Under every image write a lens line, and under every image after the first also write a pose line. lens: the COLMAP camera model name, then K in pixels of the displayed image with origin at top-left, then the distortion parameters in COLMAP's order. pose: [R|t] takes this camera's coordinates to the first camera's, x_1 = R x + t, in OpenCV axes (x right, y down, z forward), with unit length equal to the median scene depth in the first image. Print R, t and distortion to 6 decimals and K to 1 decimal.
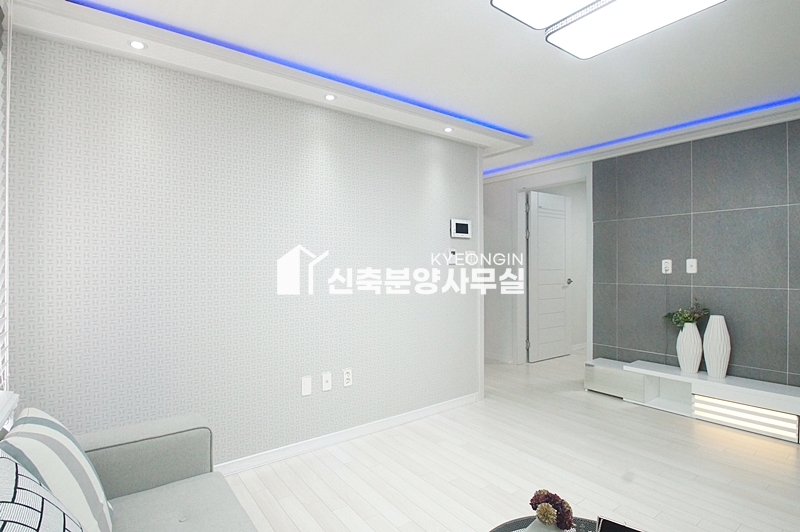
lens RADIAL K [[399.1, 0, 413.2], [0, 399.1, 266.3], [0, 0, 1]] dist [-0.000938, -0.000194]
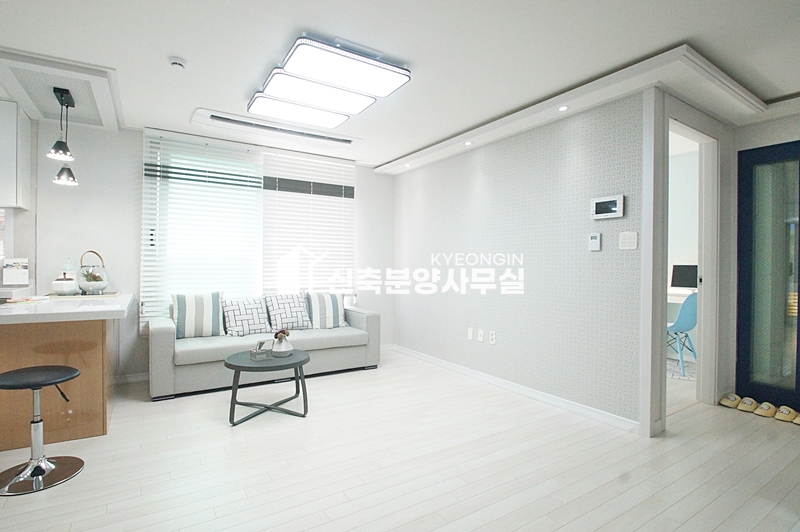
lens RADIAL K [[399.1, 0, 413.2], [0, 399.1, 266.3], [0, 0, 1]] dist [-0.000938, -0.000194]
pose [[-0.049127, 0.001196, -0.998792, 1.077696], [-0.009524, 0.999953, 0.001666, 0.033095], [0.998747, 0.009594, -0.049113, 0.717420]]
